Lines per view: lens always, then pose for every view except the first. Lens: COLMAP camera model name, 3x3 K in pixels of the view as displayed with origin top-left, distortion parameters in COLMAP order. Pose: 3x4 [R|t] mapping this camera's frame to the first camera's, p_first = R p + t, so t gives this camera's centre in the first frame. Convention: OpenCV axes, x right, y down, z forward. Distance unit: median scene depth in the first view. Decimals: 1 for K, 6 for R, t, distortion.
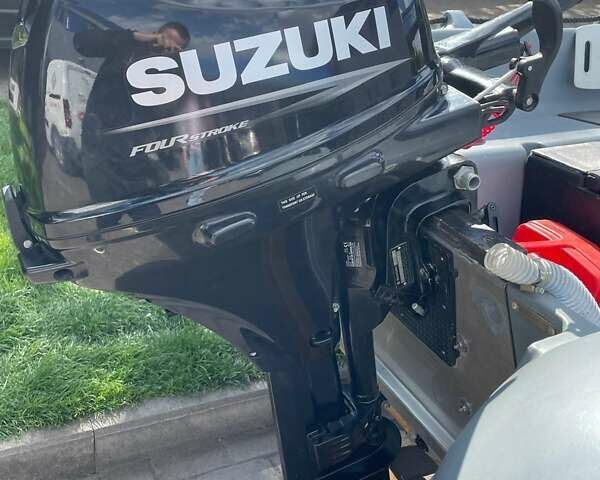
lens RADIAL K [[719.5, 0, 299.9], [0, 719.5, 235.2], [0, 0, 1]] dist [0.044097, 0.000000]
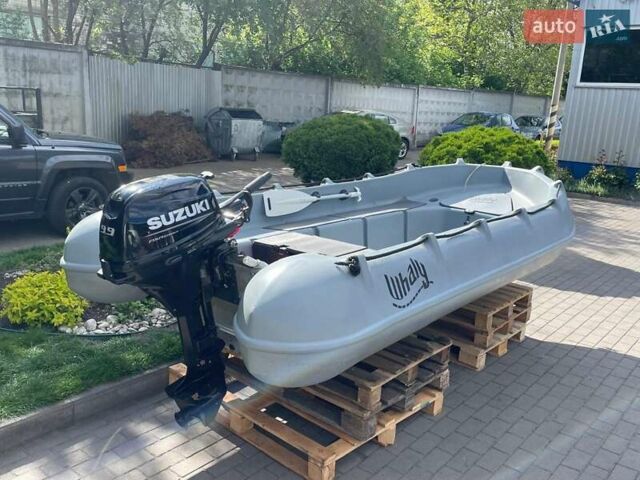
lens RADIAL K [[573.0, 0, 316.6], [0, 573.0, 239.3], [0, 0, 1]] dist [0.057549, -0.036493]
pose [[0.910616, -0.117893, 0.396080, -0.542508], [0.188439, 0.971458, -0.144081, 0.410241], [-0.367789, 0.205839, 0.906842, -1.800090]]
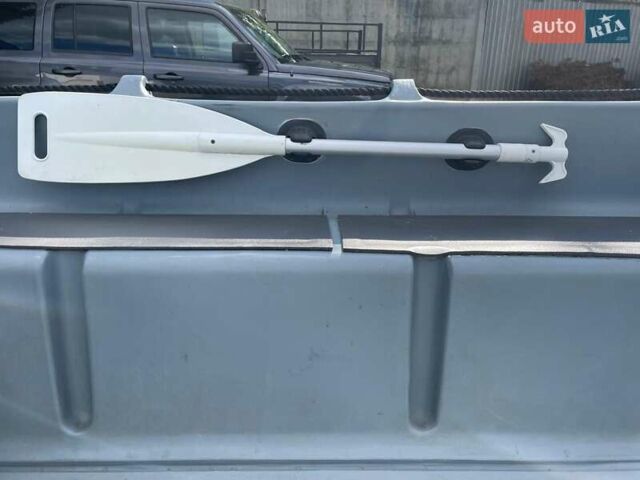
lens RADIAL K [[503.2, 0, 320.4], [0, 503.2, 242.7], [0, 0, 1]] dist [0.036246, -0.023002]
pose [[0.920242, 0.084301, -0.382162, 1.959007], [-0.127241, 0.987918, -0.088470, -0.326475], [0.370087, 0.130041, 0.919851, 1.590104]]
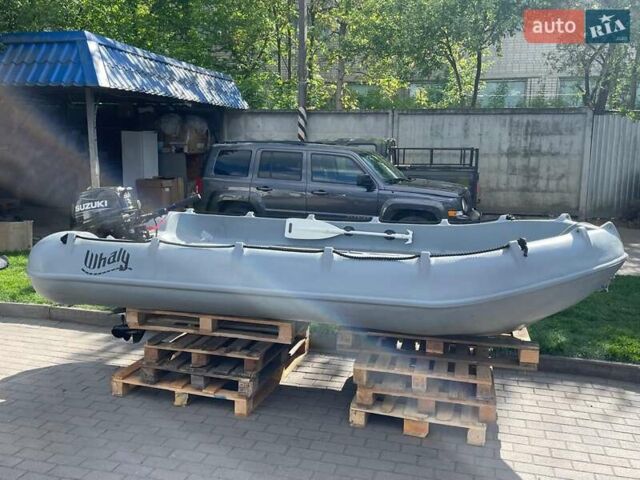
lens RADIAL K [[573.0, 0, 322.5], [0, 573.0, 236.6], [0, 0, 1]] dist [0.057549, -0.036493]
pose [[0.780309, 0.045940, -0.623705, 4.705611], [-0.234752, 0.945888, -0.224025, 0.689946], [0.579663, 0.321225, 0.748869, -1.647982]]
